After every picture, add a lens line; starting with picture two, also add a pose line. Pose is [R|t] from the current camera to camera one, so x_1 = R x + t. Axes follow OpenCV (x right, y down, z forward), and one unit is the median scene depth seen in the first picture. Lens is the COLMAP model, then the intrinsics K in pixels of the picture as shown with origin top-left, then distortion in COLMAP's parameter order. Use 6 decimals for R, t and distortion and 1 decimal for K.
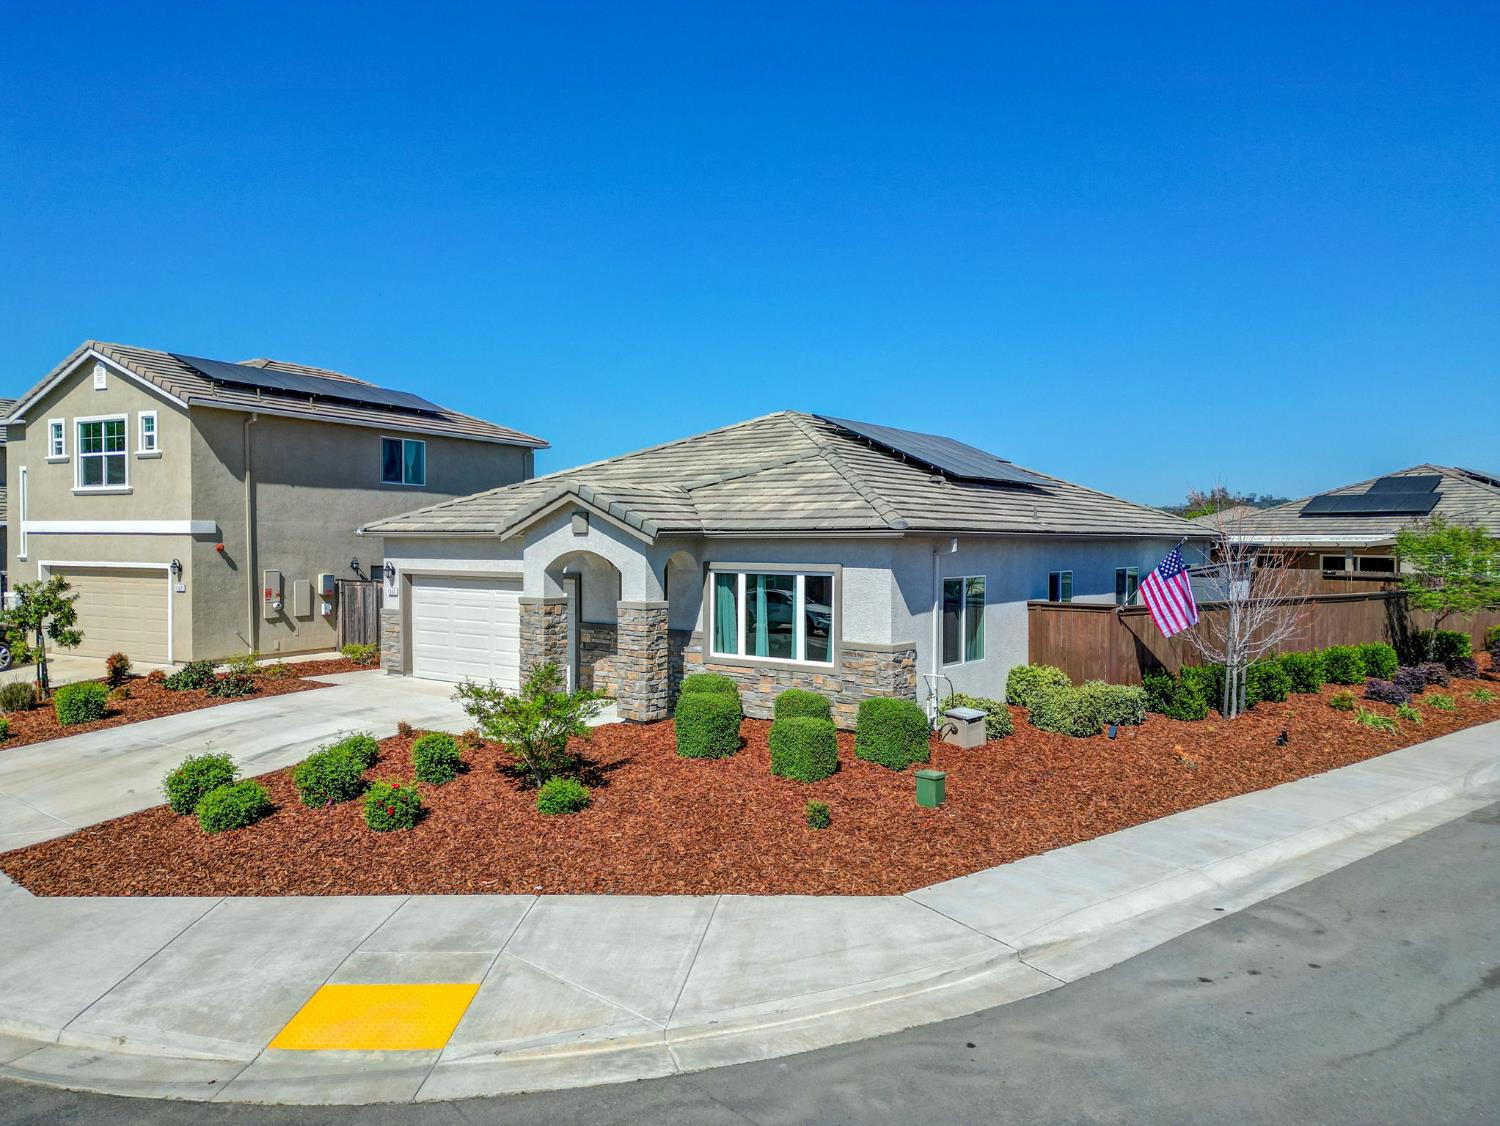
lens RADIAL K [[1039.4, 0, 748.4], [0, 1039.4, 562.2], [0, 0, 1]] dist [0.059291, -0.006433]
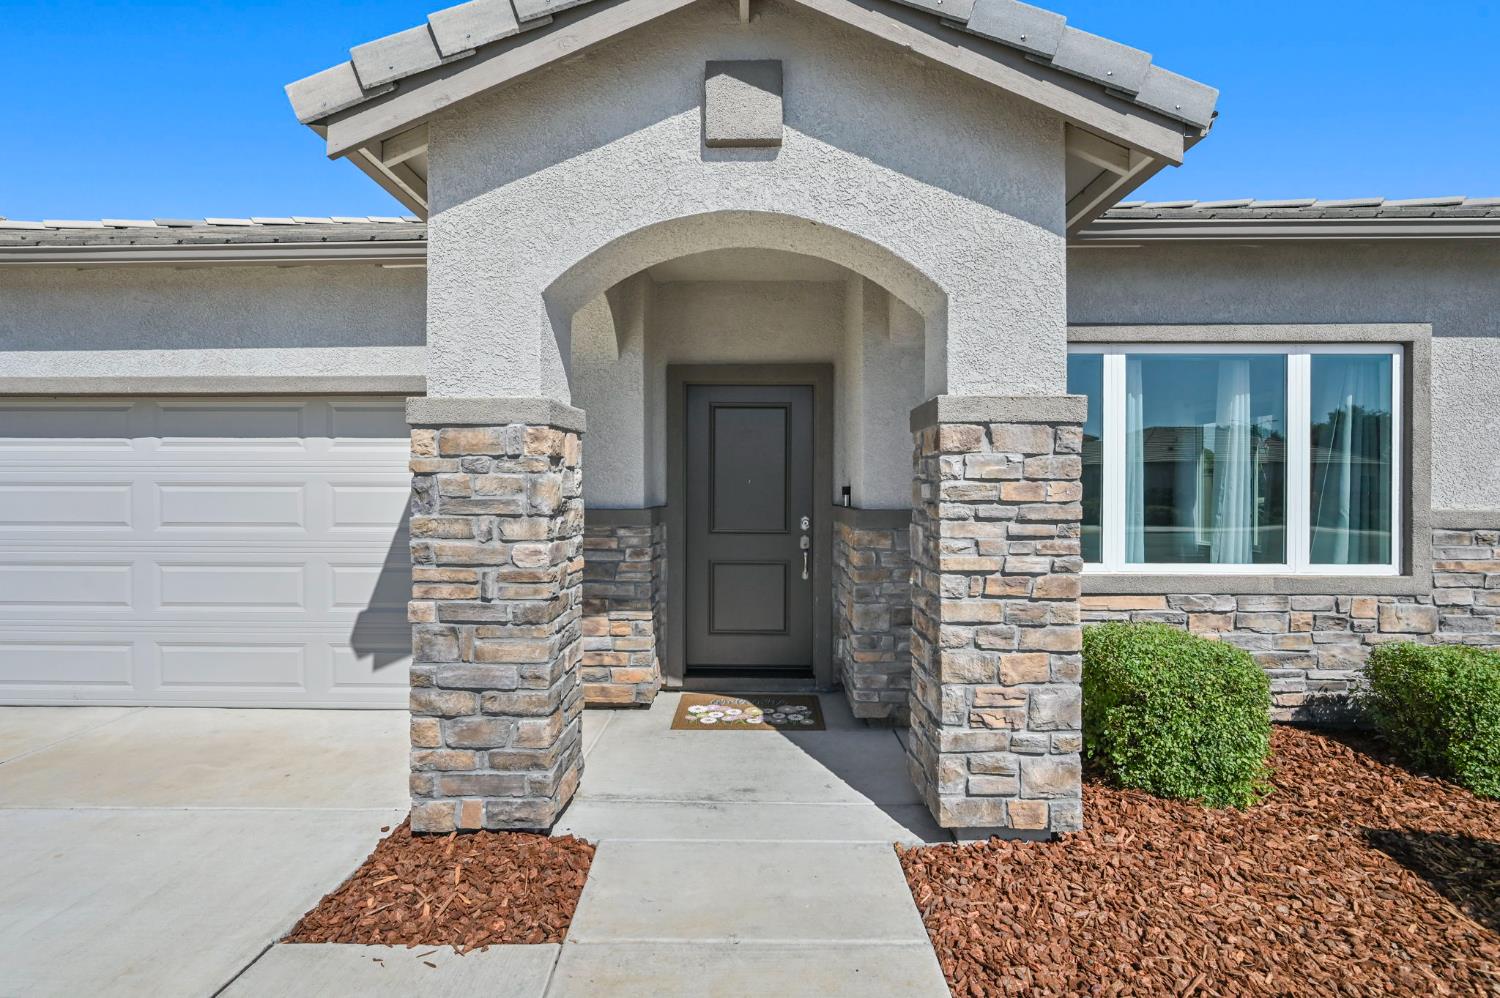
lens RADIAL K [[650.6, 0, 750.1], [0, 650.6, 489.4], [0, 0, 1]] dist [0.004963, 0.000924]
pose [[0.818960, -0.009879, 0.573766, -0.259349], [0.013924, 0.999900, -0.002658, 0.060628], [-0.573682, 0.010166, 0.819015, 0.880355]]
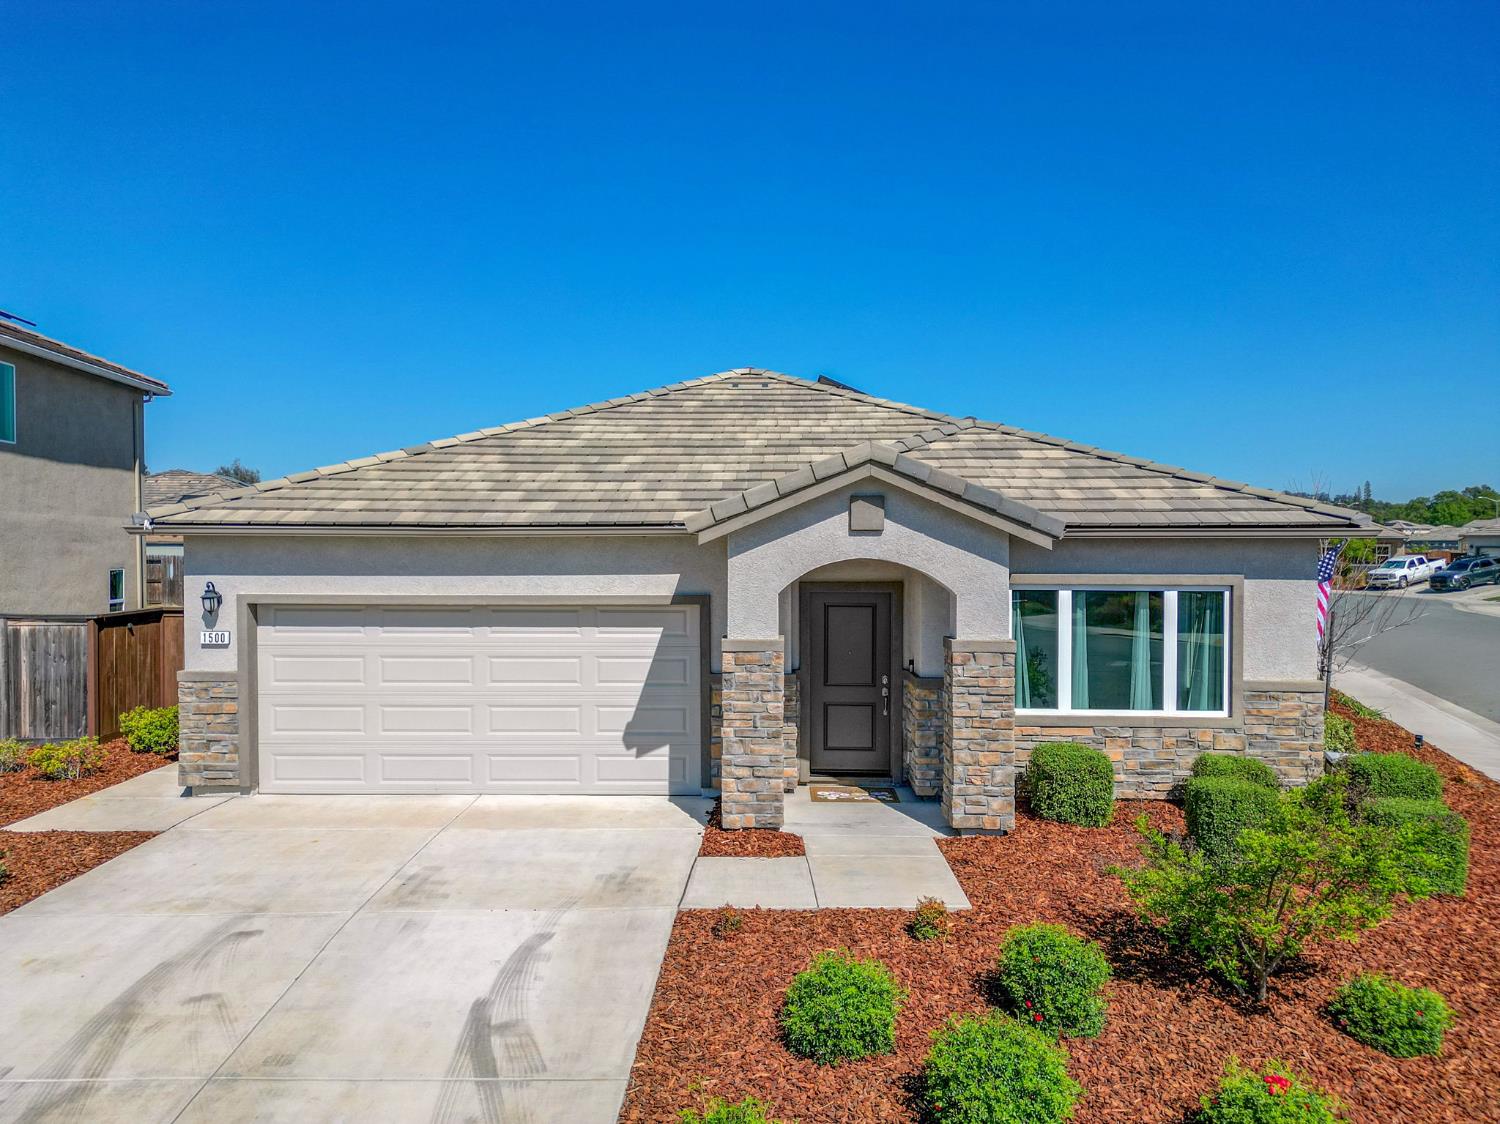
lens RADIAL K [[1039.4, 0, 746.4], [0, 1039.4, 553.5], [0, 0, 1]] dist [0.059291, -0.006433]
pose [[0.823435, -0.008581, 0.567346, -0.571522], [0.011696, 0.999930, -0.001851, -0.014224], [-0.567291, 0.008160, 0.823477, 0.551840]]
